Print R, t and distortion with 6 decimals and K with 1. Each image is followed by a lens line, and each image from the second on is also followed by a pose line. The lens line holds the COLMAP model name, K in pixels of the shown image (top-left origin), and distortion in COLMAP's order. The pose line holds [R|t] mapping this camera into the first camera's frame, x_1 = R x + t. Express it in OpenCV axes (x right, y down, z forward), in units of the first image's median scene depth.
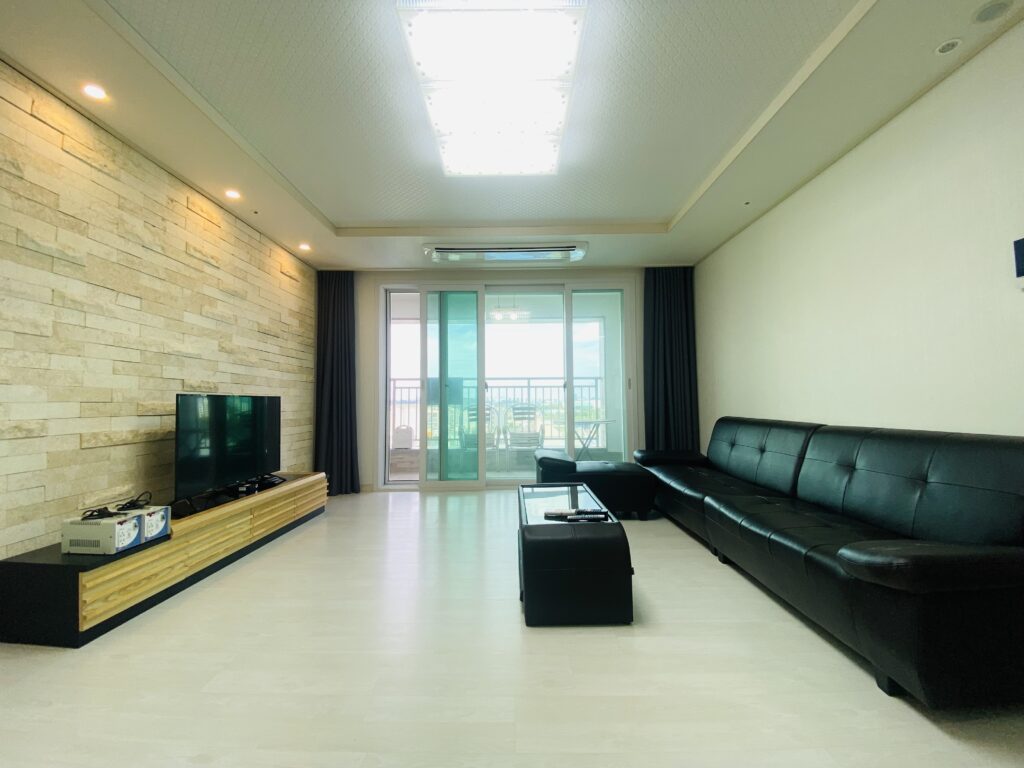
lens RADIAL K [[422.9, 0, 512.0], [0, 422.9, 384.0], [0, 0, 1]] dist [-0.015355, -0.008846]
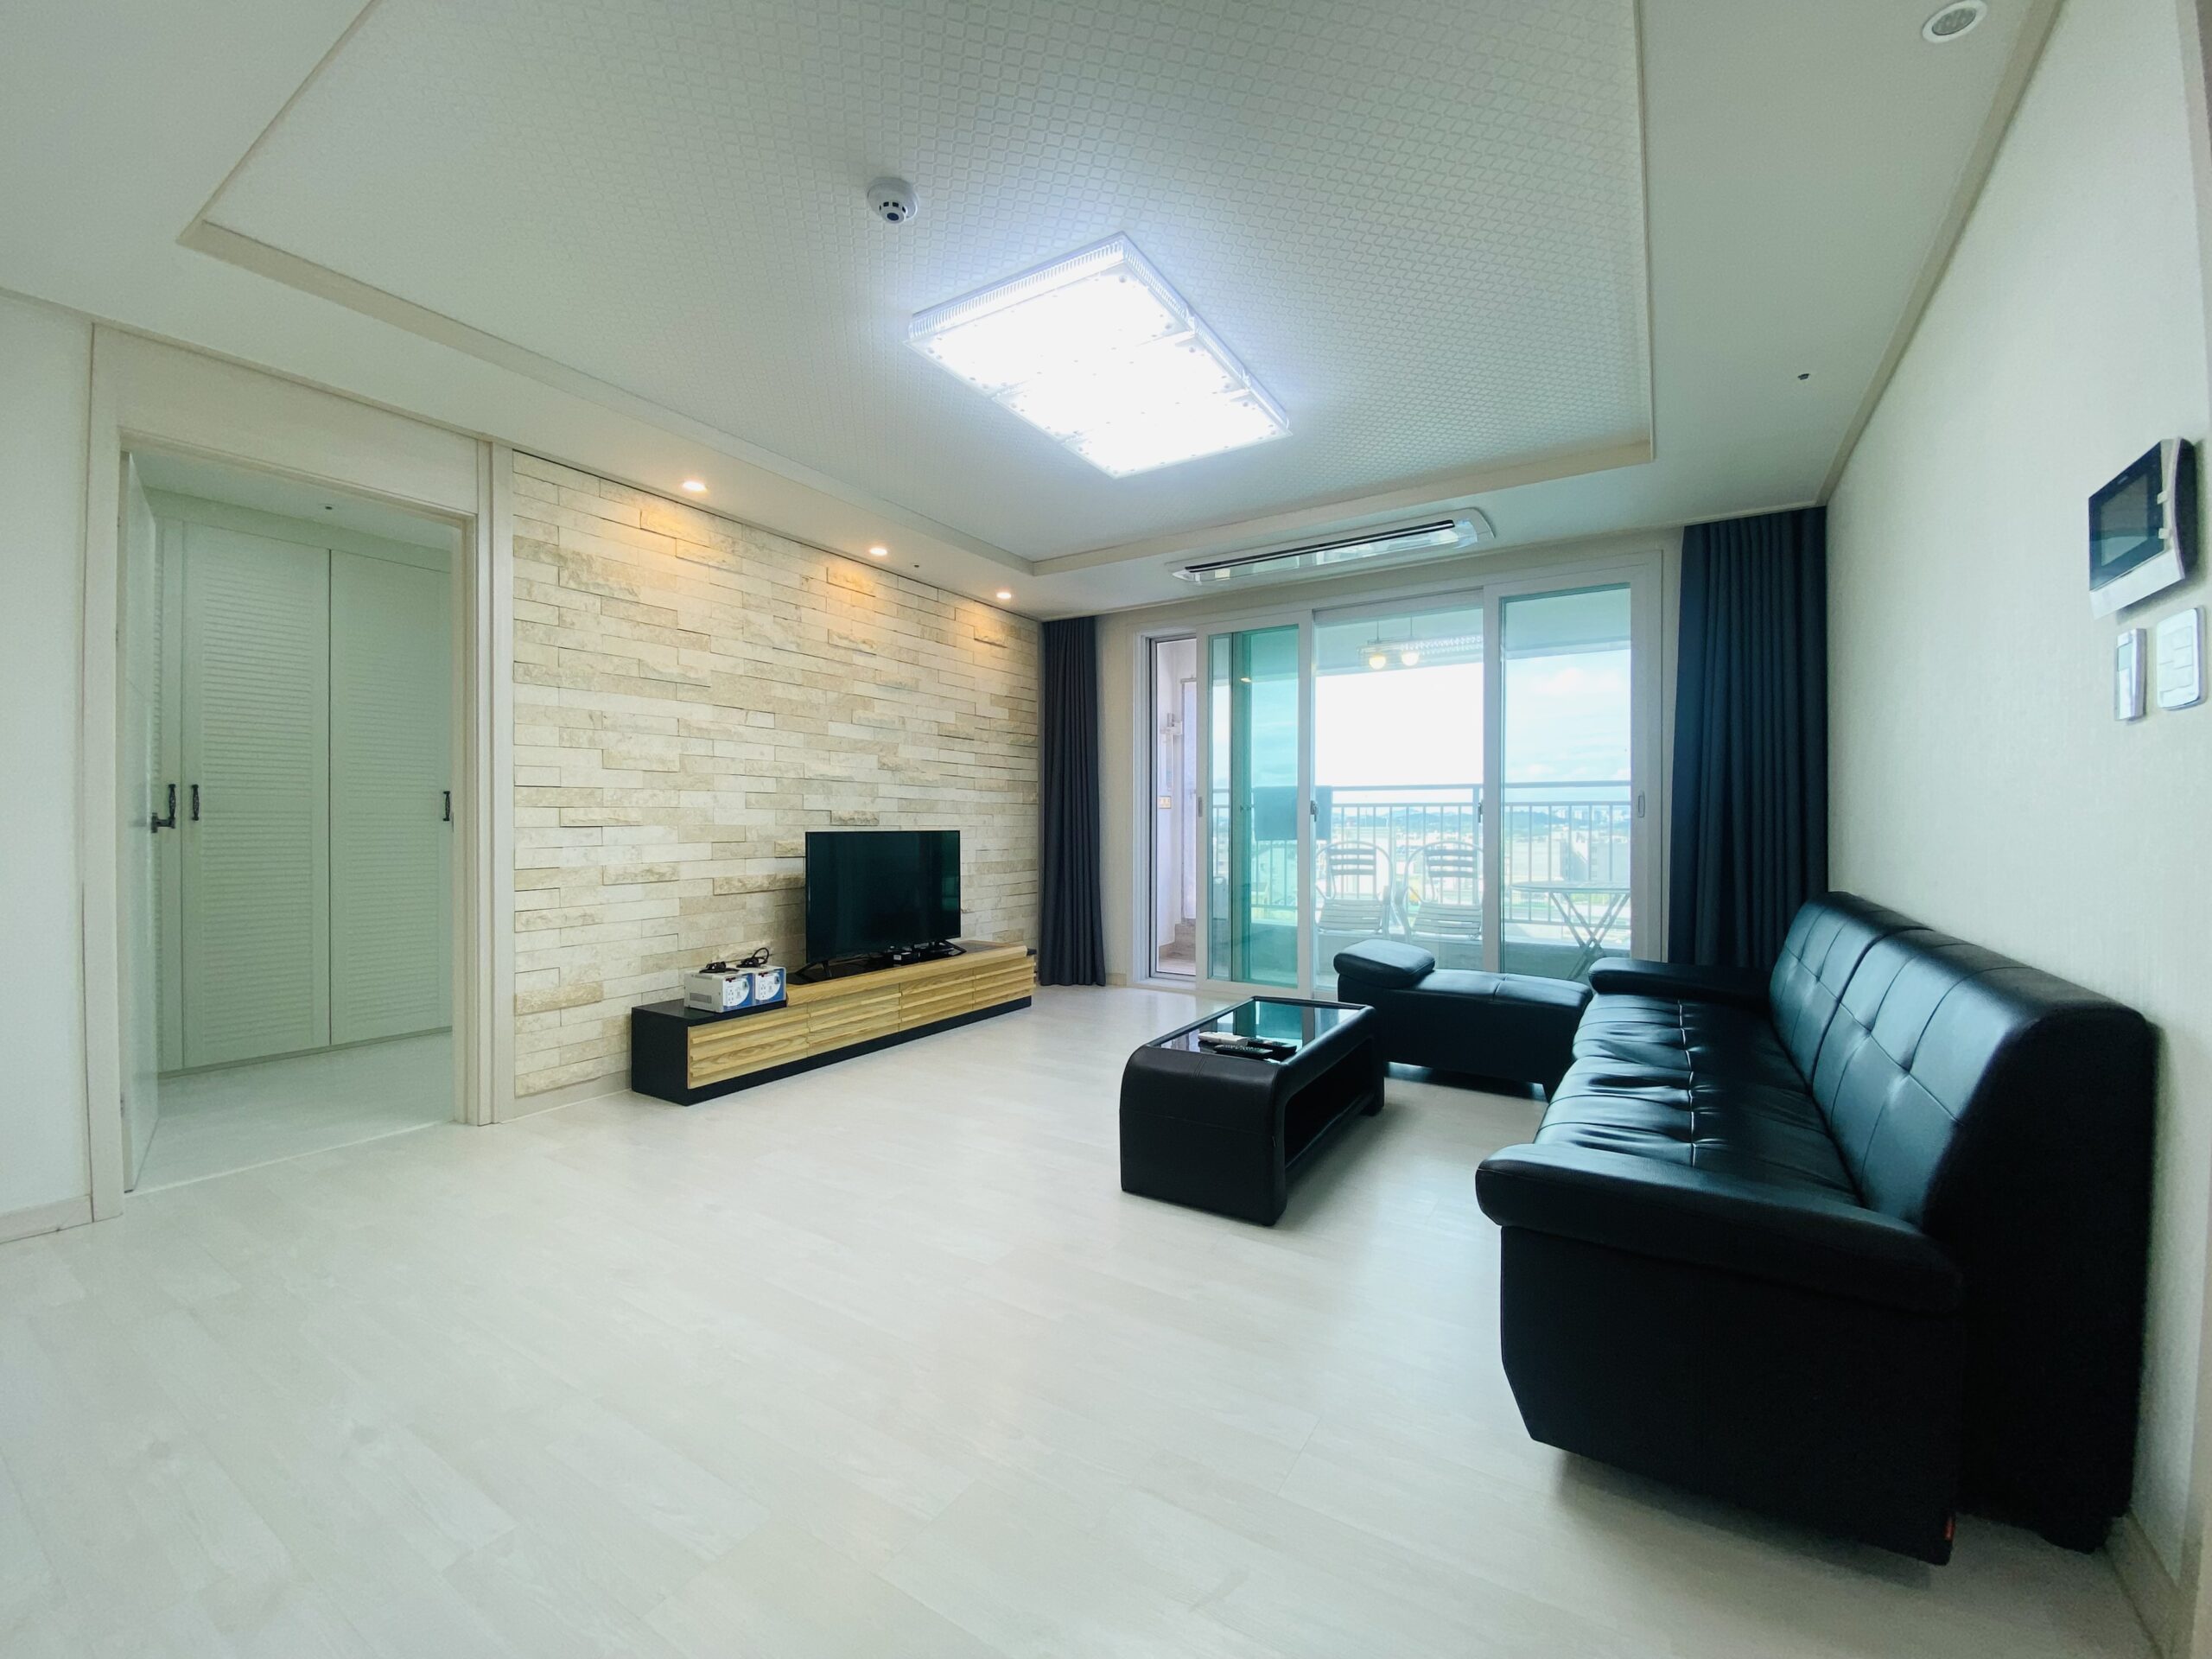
lens RADIAL K [[896.7, 0, 1105.6], [0, 896.7, 827.1], [0, 0, 1]] dist [-0.013272, -0.000157]
pose [[0.841952, 0.004240, -0.539535, 0.582418], [0.023361, 0.998745, 0.044304, -0.045466], [0.539046, -0.049905, 0.840797, -0.131121]]
